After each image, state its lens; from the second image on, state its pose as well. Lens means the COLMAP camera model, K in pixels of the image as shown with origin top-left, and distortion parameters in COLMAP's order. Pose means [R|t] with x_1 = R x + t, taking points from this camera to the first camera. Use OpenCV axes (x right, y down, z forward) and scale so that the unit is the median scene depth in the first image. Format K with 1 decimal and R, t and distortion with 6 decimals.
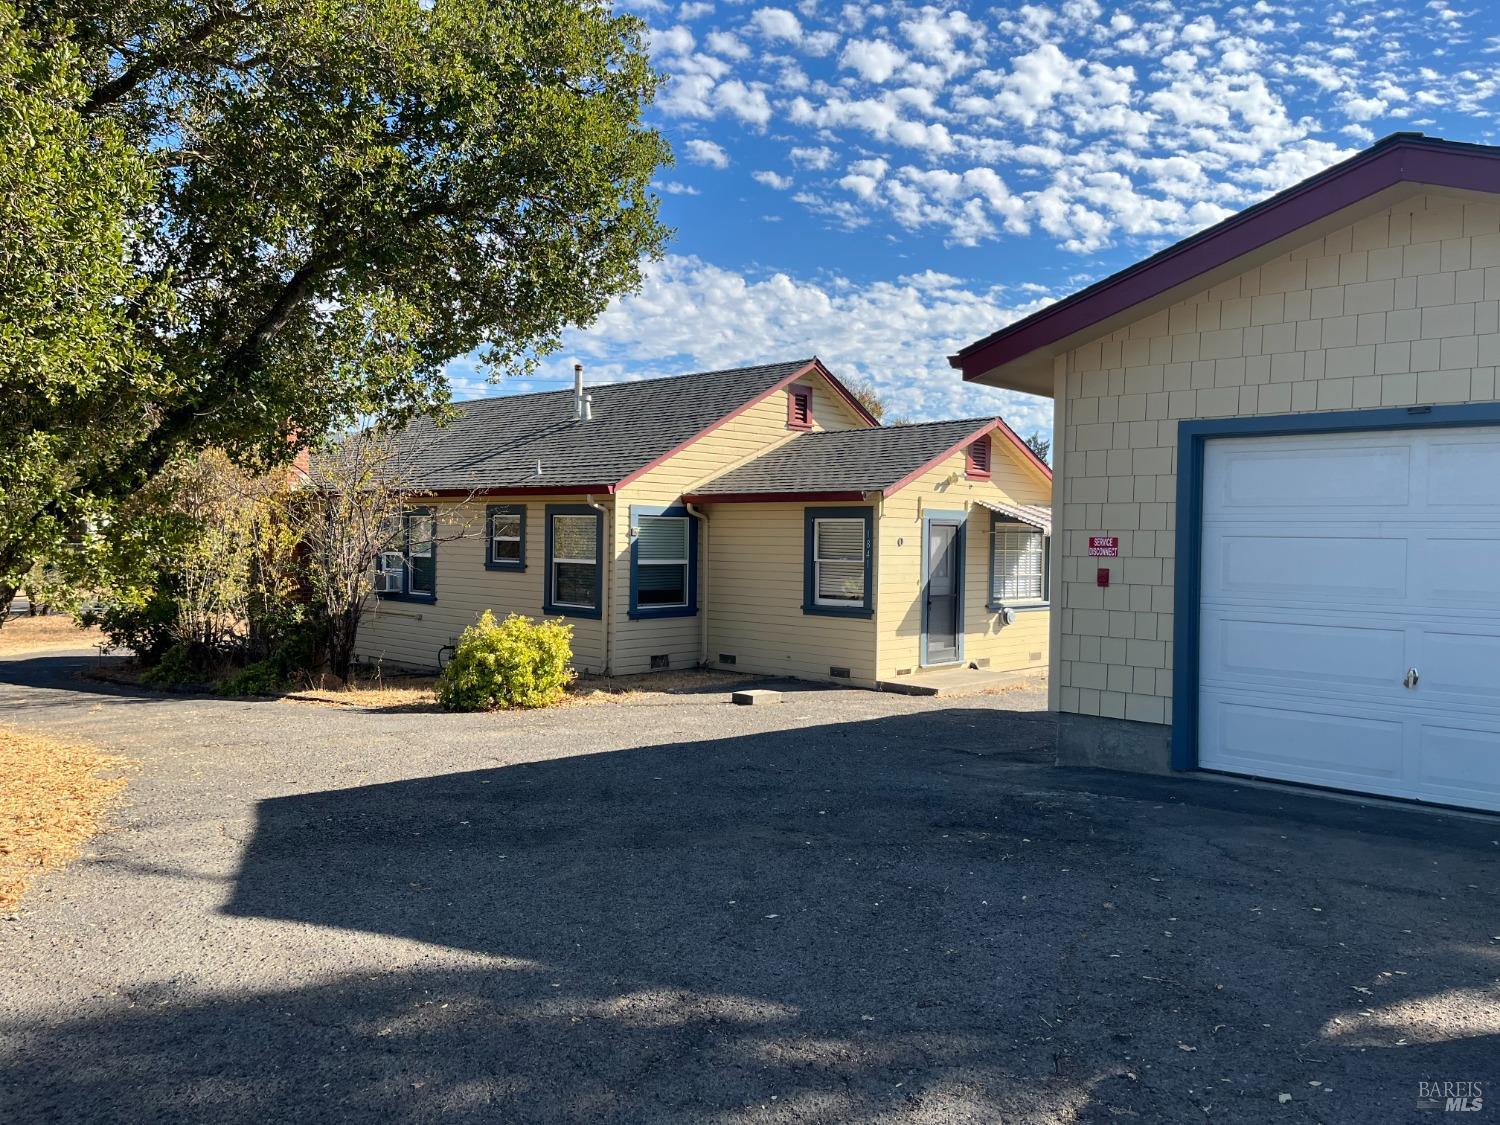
lens RADIAL K [[1134.4, 0, 750.0], [0, 1134.4, 562.5], [0, 0, 1]] dist [0.116980, -0.177959]
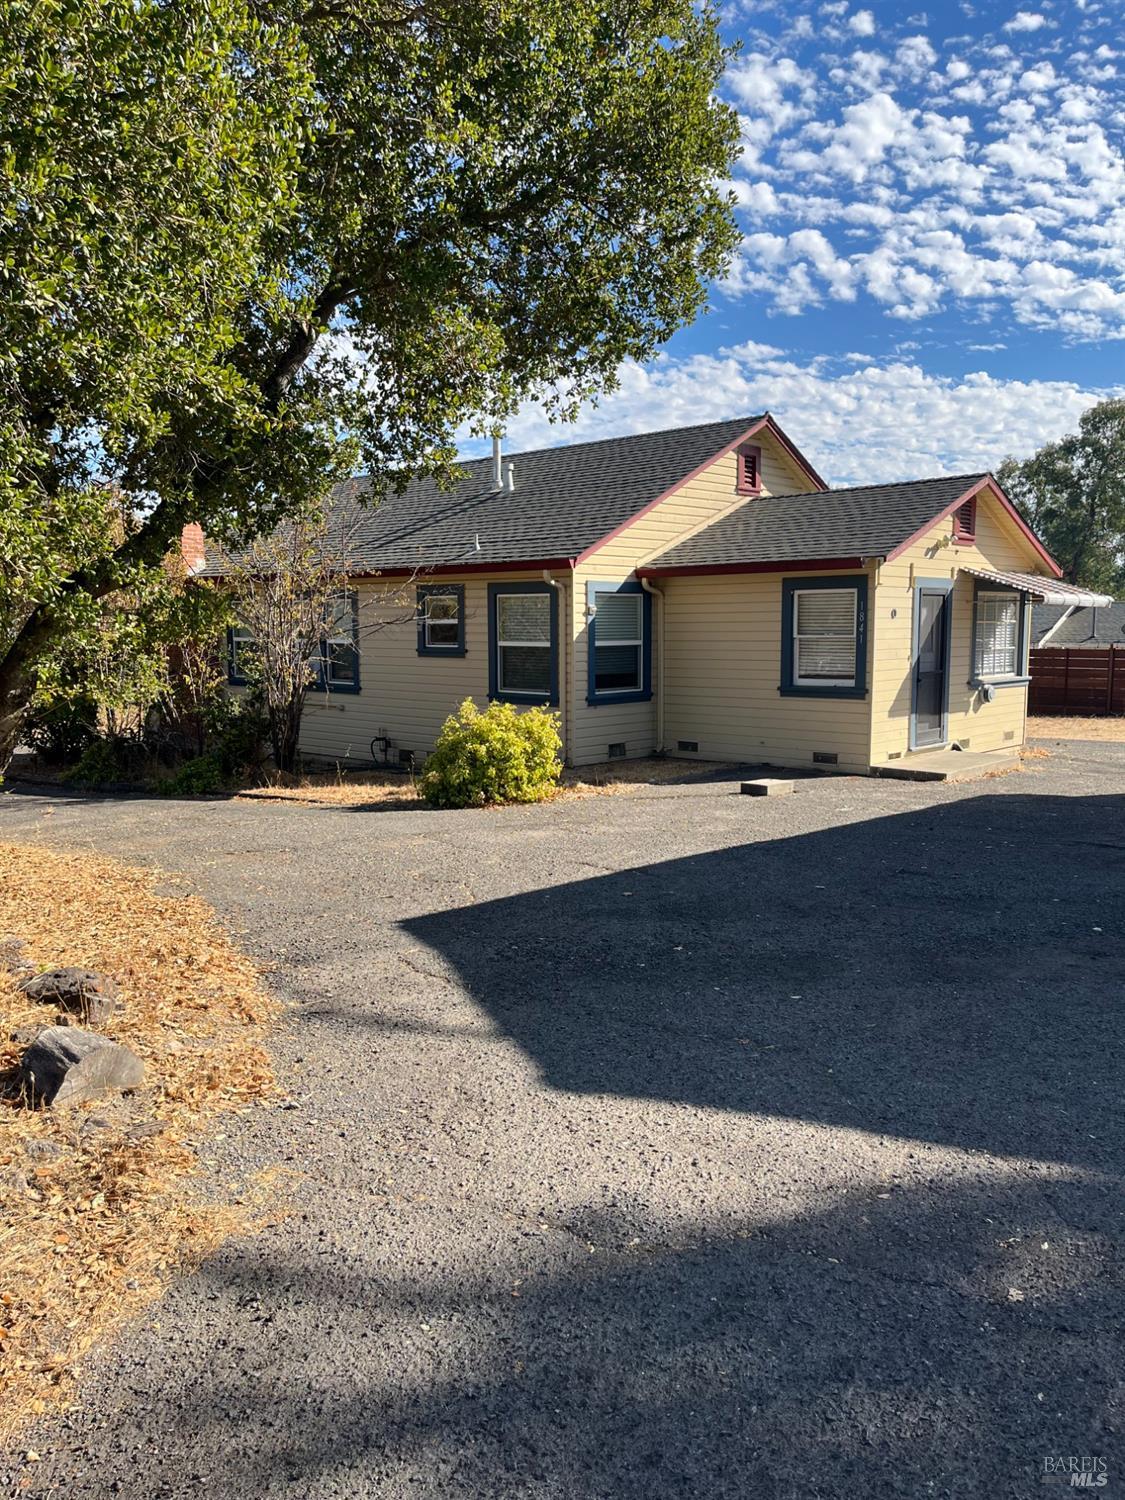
lens RADIAL K [[1134.4, 0, 562.5], [0, 1134.4, 750.0], [0, 0, 1]] dist [0.116980, -0.177959]
pose [[0.999768, -0.020583, -0.006382, -0.114640], [0.021065, 0.995909, 0.087877, 0.003927], [0.004547, -0.087992, 0.996111, 0.069080]]
